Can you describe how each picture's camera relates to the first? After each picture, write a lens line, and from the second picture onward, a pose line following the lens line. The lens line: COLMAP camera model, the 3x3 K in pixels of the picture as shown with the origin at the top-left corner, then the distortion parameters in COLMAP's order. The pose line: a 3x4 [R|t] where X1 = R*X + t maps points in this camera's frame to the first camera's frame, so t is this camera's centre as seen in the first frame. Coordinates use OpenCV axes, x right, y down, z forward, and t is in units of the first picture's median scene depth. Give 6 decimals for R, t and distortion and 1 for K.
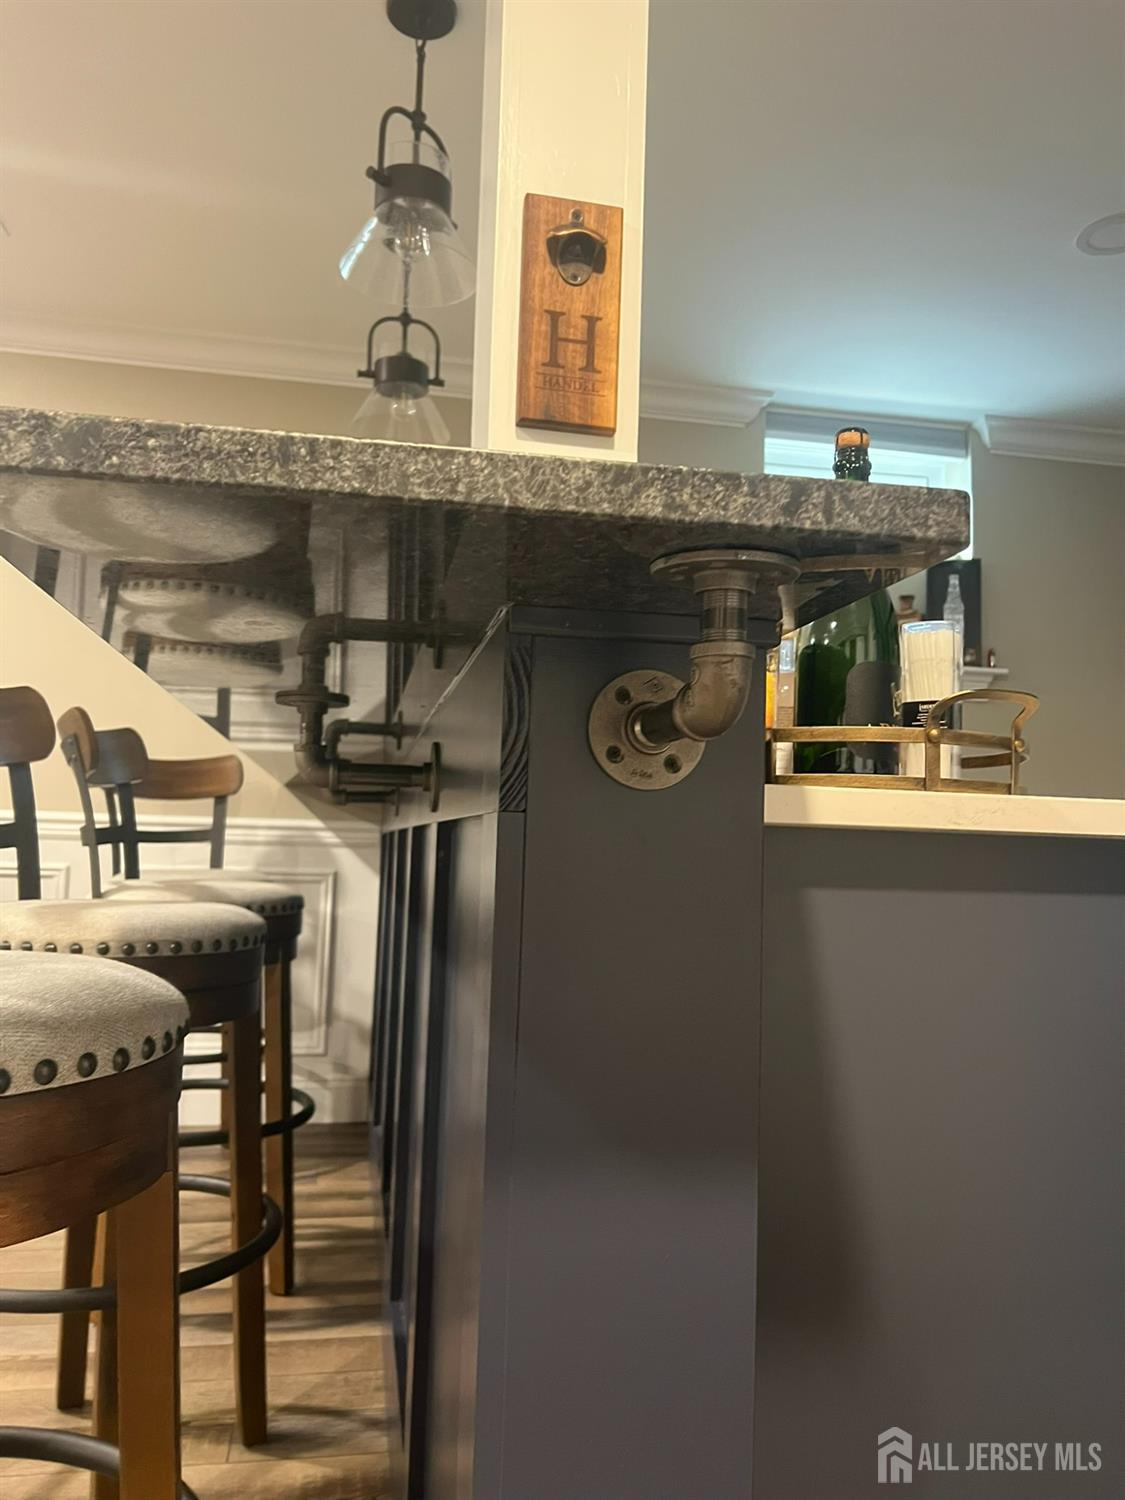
lens RADIAL K [[1125.3, 0, 567.2], [0, 1125.3, 754.9], [0, 0, 1]] dist [0.038377, -0.038783]
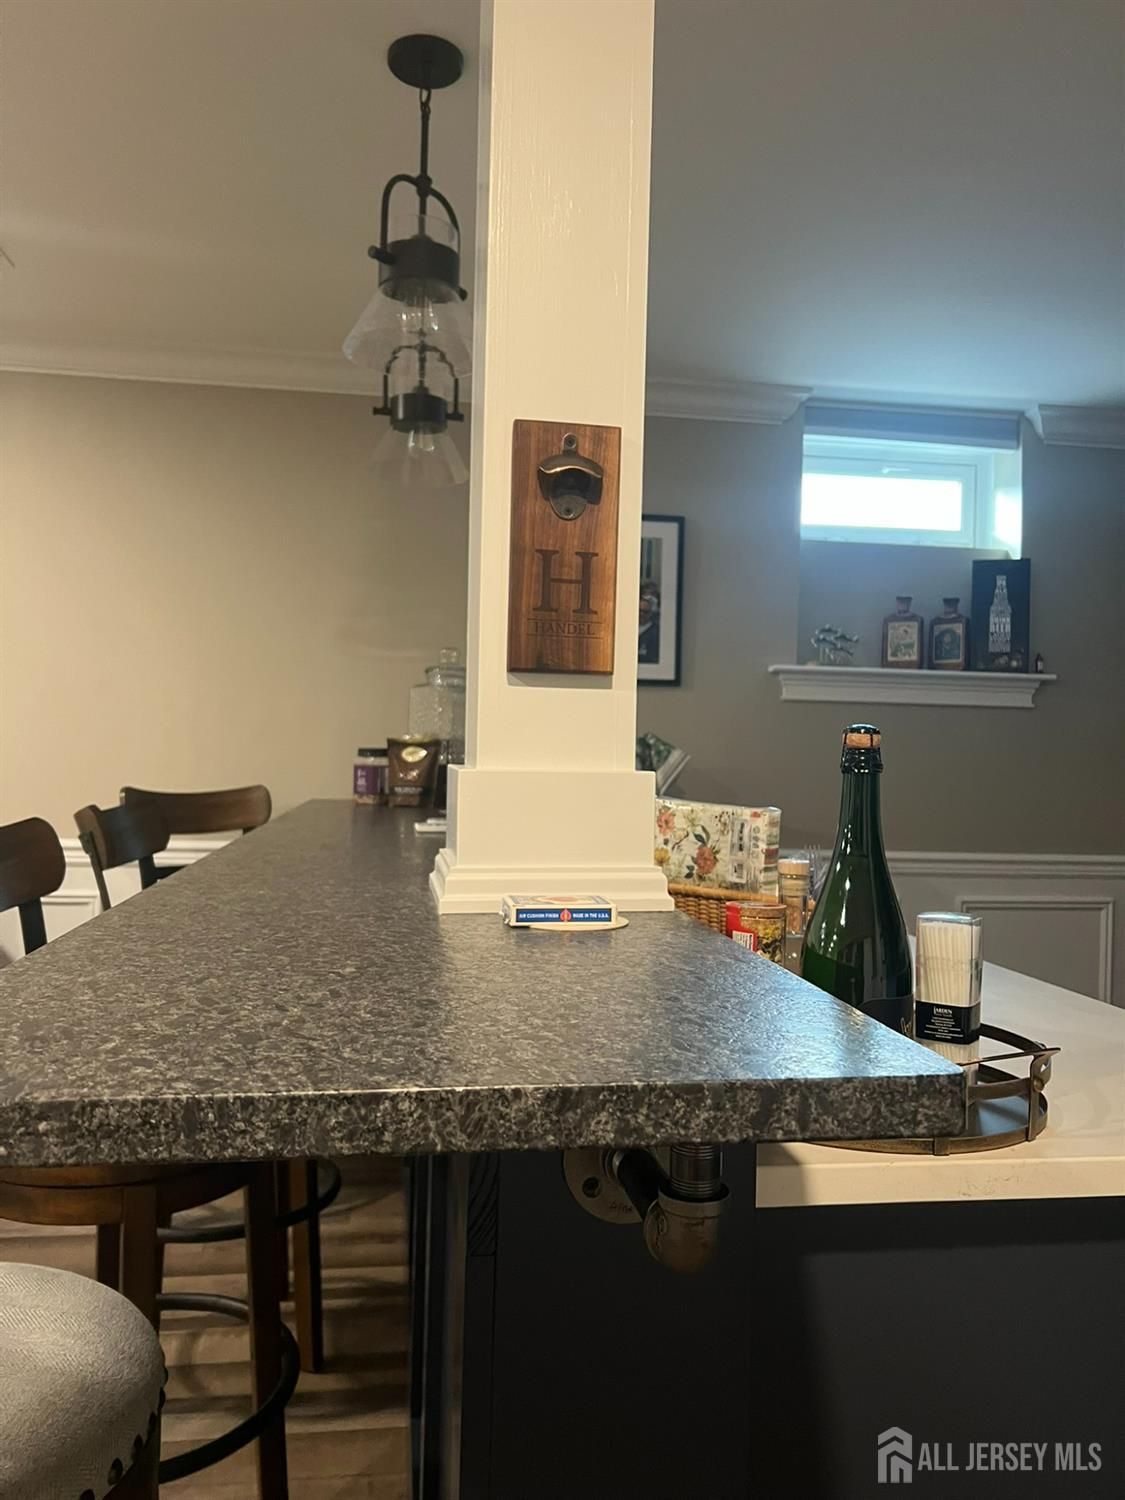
lens RADIAL K [[1125.3, 0, 562.5], [0, 1125.3, 751.0], [0, 0, 1]] dist [0.038377, -0.038783]
pose [[0.999019, -0.004414, -0.044068, 0.041814], [0.007738, 0.997112, 0.075554, -0.295086], [0.043608, -0.075821, 0.996167, 0.061919]]
